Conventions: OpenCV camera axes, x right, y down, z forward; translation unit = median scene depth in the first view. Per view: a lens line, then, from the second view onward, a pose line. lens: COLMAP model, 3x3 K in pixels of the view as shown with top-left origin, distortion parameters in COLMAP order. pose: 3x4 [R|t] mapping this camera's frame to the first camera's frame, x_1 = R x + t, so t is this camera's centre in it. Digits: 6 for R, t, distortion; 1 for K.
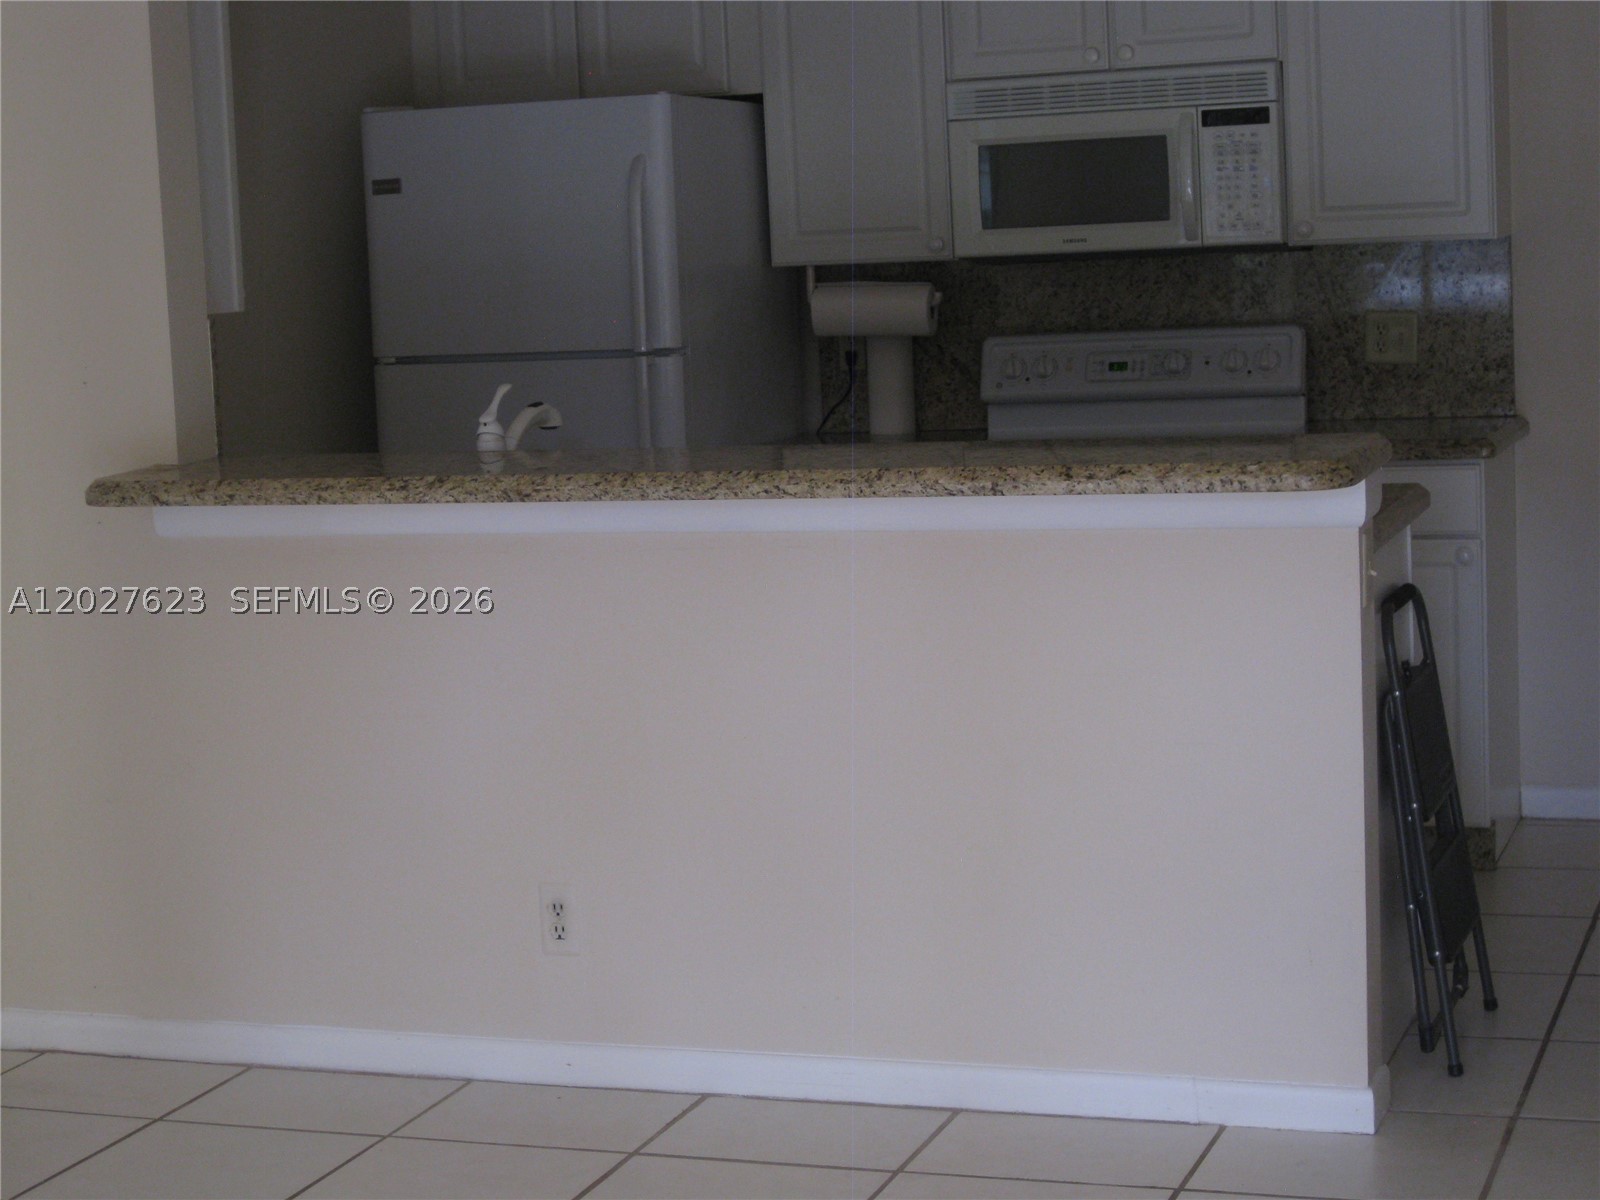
lens RADIAL K [[3017.4, 0, 800.2], [0, 3017.4, 599.3], [0, 0, 1]] dist [-0.093762, 0.000000]
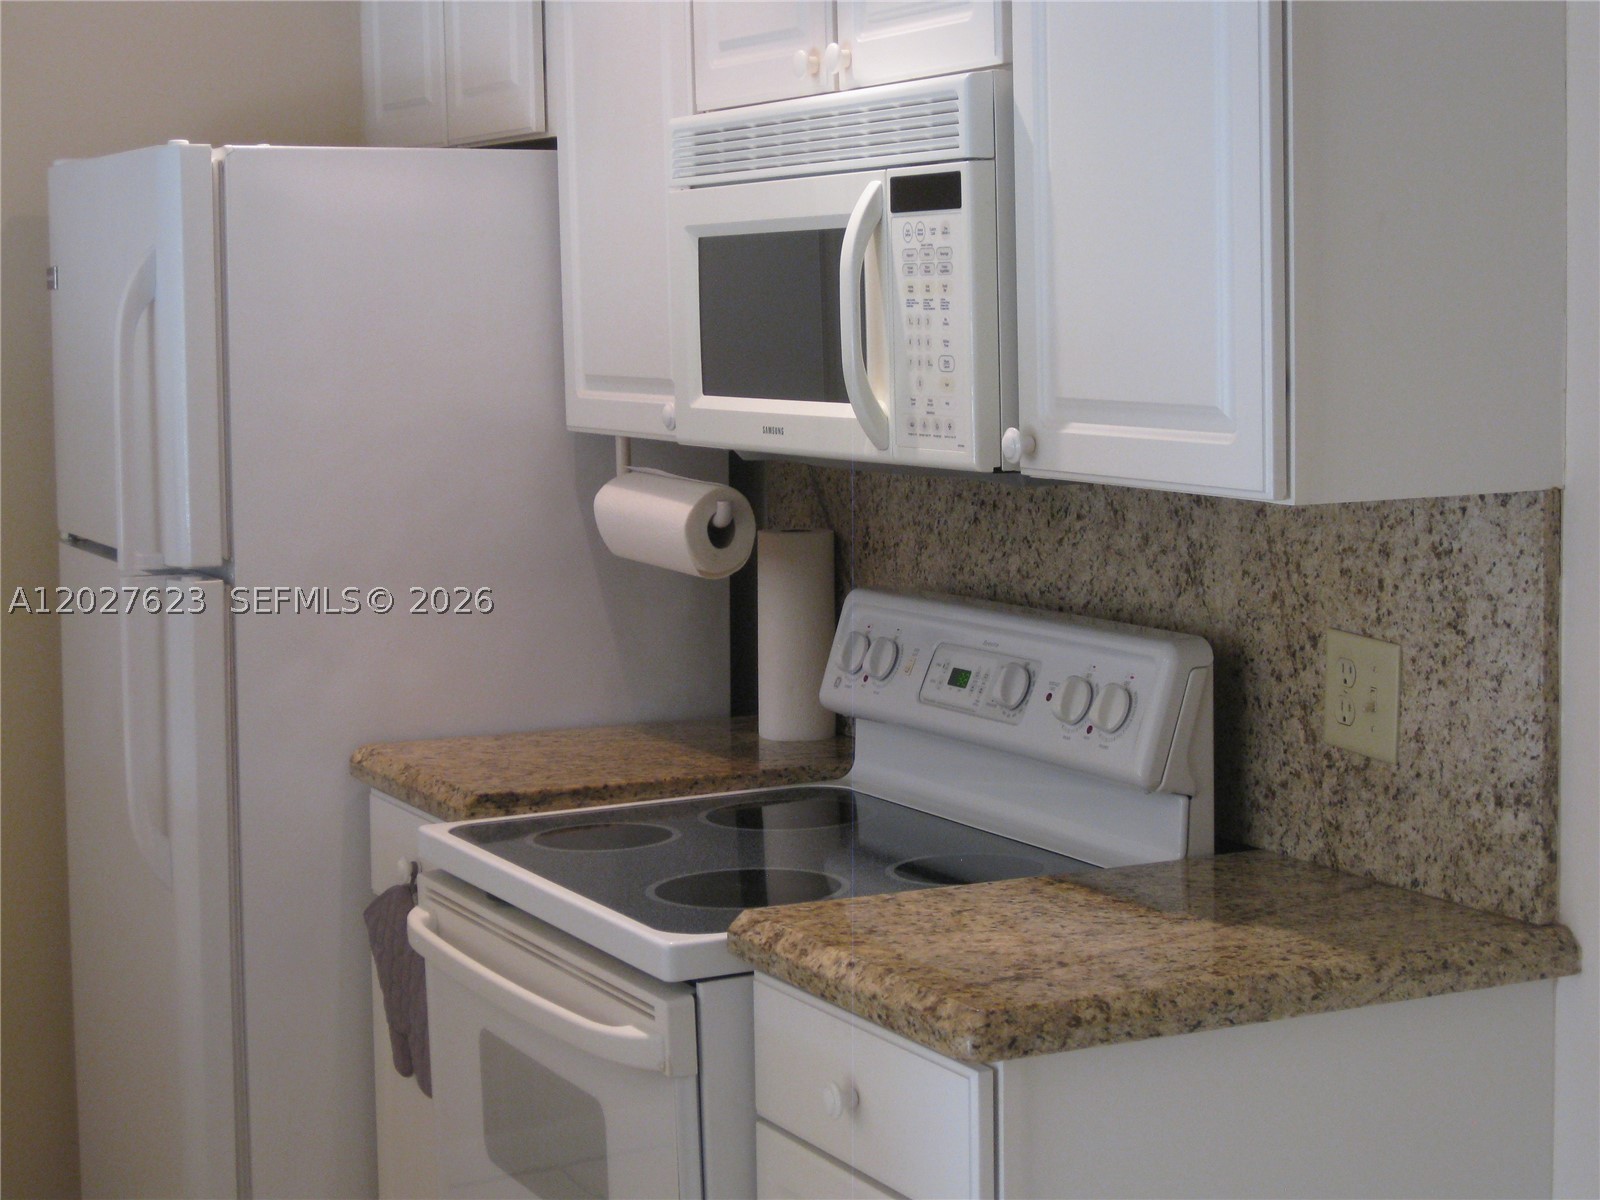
lens RADIAL K [[3017.4, 0, 799.7], [0, 3017.4, 599.5], [0, 0, 1]] dist [-0.093762, 0.000000]
pose [[0.705808, 0.109619, -0.699871, 0.444802], [-0.104479, 0.993259, 0.050206, -0.114533], [0.700656, 0.037686, 0.712503, 0.630022]]
